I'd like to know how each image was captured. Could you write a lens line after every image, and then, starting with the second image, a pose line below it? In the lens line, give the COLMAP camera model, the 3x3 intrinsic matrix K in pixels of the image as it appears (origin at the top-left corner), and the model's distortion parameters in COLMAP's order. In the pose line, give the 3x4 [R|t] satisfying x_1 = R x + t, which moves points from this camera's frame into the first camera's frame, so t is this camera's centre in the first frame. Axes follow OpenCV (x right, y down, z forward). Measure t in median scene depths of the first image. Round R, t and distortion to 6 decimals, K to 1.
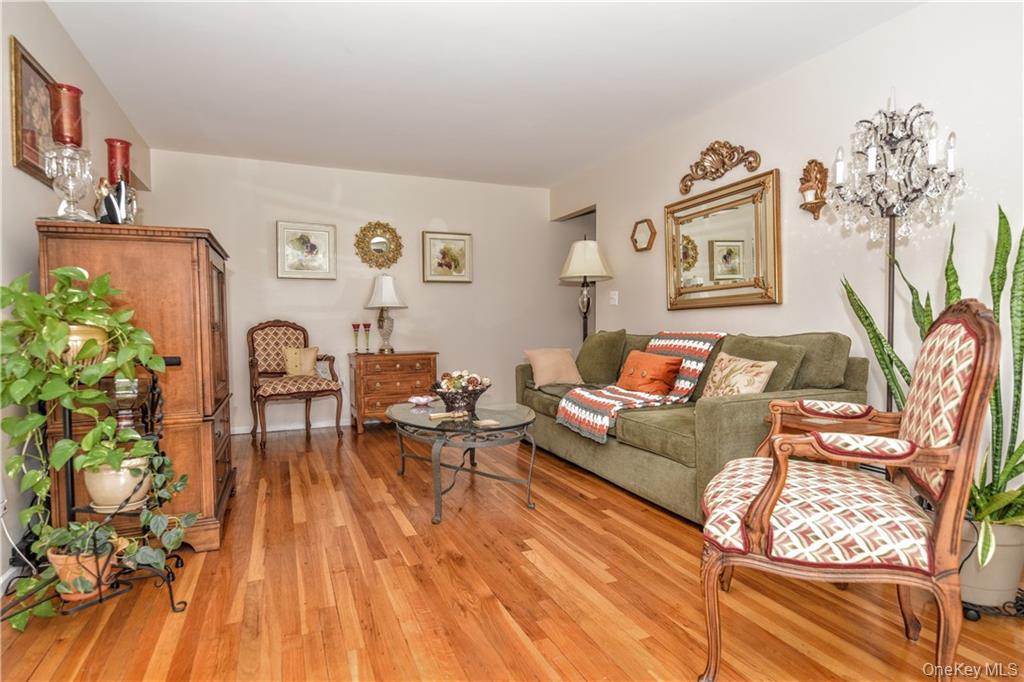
lens RADIAL K [[531.1, 0, 505.4], [0, 531.1, 341.1], [0, 0, 1]] dist [-0.000562, -0.000615]
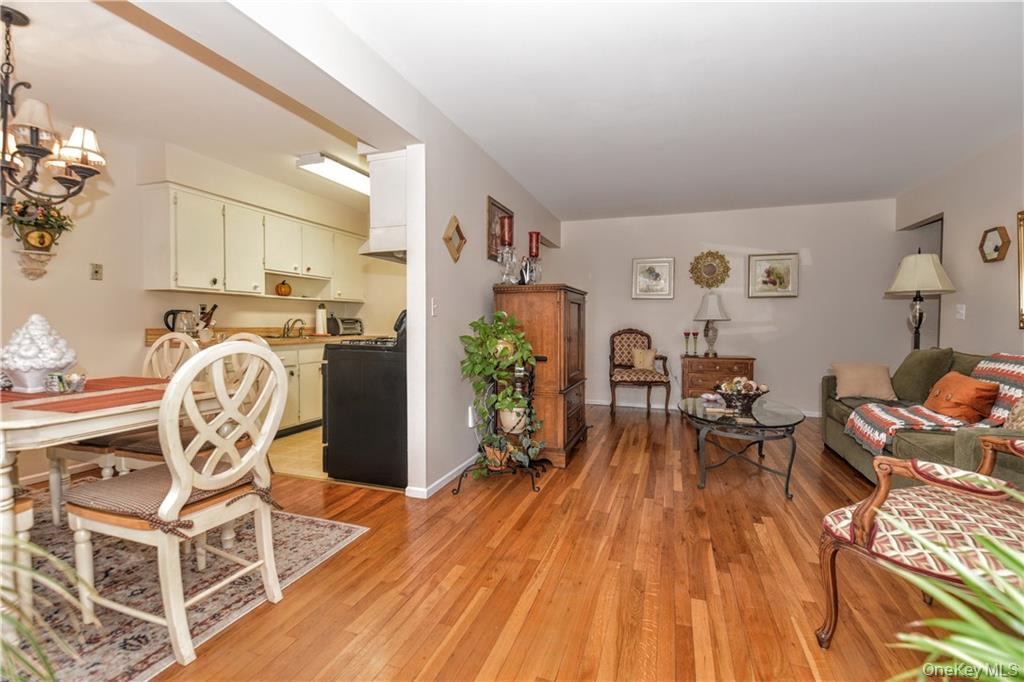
lens RADIAL K [[440.7, 0, 512.9], [0, 440.7, 330.1], [0, 0, 1]] dist [-0.001564, -0.013037]
pose [[0.740649, 0.020440, -0.671582, 0.218381], [-0.031470, 0.999495, -0.004286, -0.035317], [0.671155, 0.024309, 0.740918, -0.140493]]
